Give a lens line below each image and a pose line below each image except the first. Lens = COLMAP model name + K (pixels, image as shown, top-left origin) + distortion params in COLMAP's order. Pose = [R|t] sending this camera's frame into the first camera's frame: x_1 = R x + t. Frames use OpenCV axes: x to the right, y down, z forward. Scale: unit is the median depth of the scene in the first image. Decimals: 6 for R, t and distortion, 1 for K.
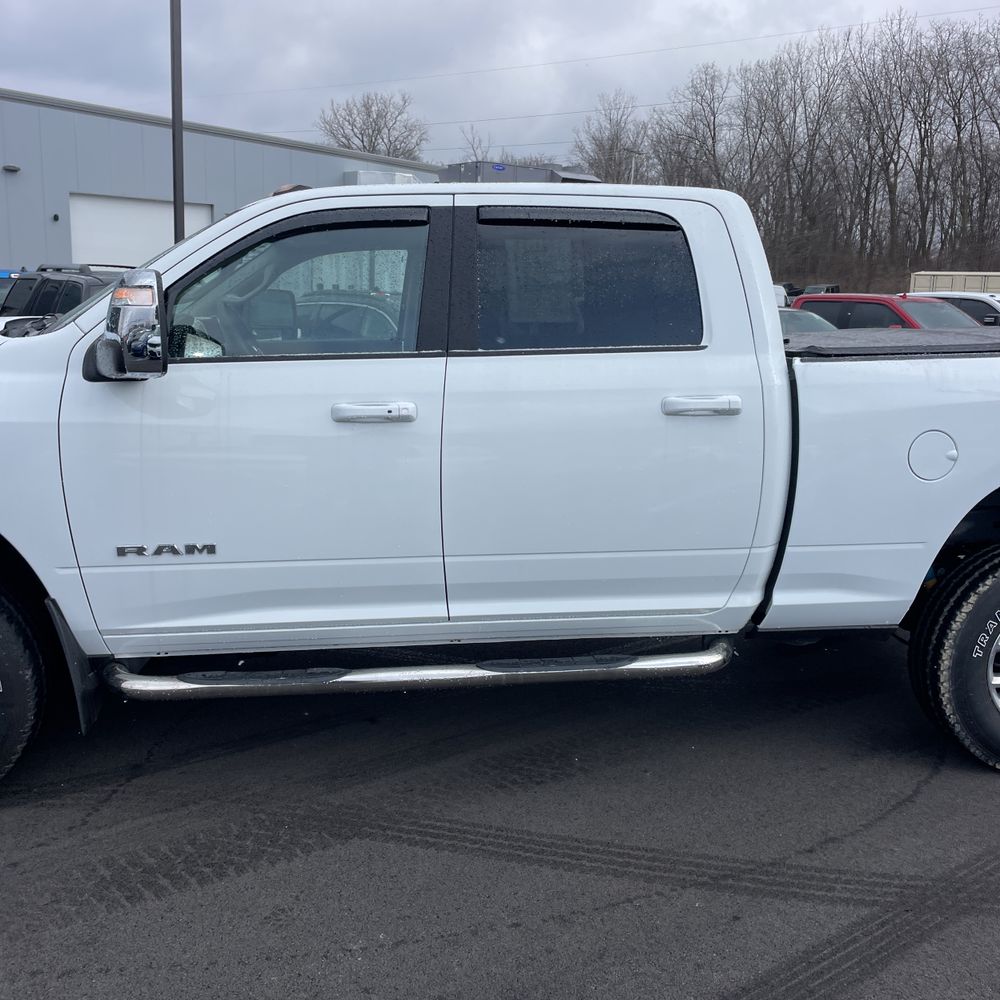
lens RADIAL K [[1017.9, 0, 492.7], [0, 1017.9, 490.9], [0, 0, 1]] dist [0.046340, 0.000000]
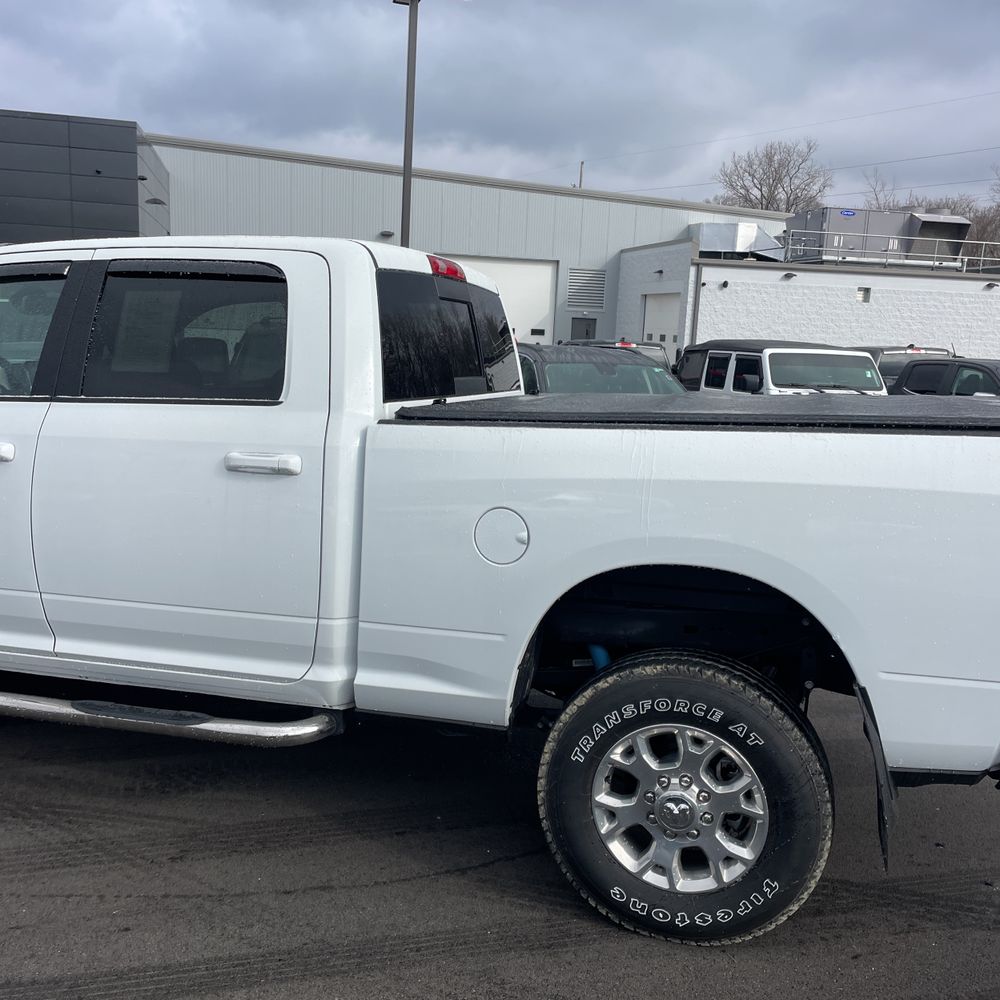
lens RADIAL K [[1017.9, 0, 490.2], [0, 1017.9, 495.2], [0, 0, 1]] dist [0.046340, 0.000000]
pose [[0.923992, 0.068255, -0.376272, 0.740803], [-0.084703, 0.996032, -0.027323, -0.043801], [0.372914, 0.057117, 0.926106, 0.187336]]
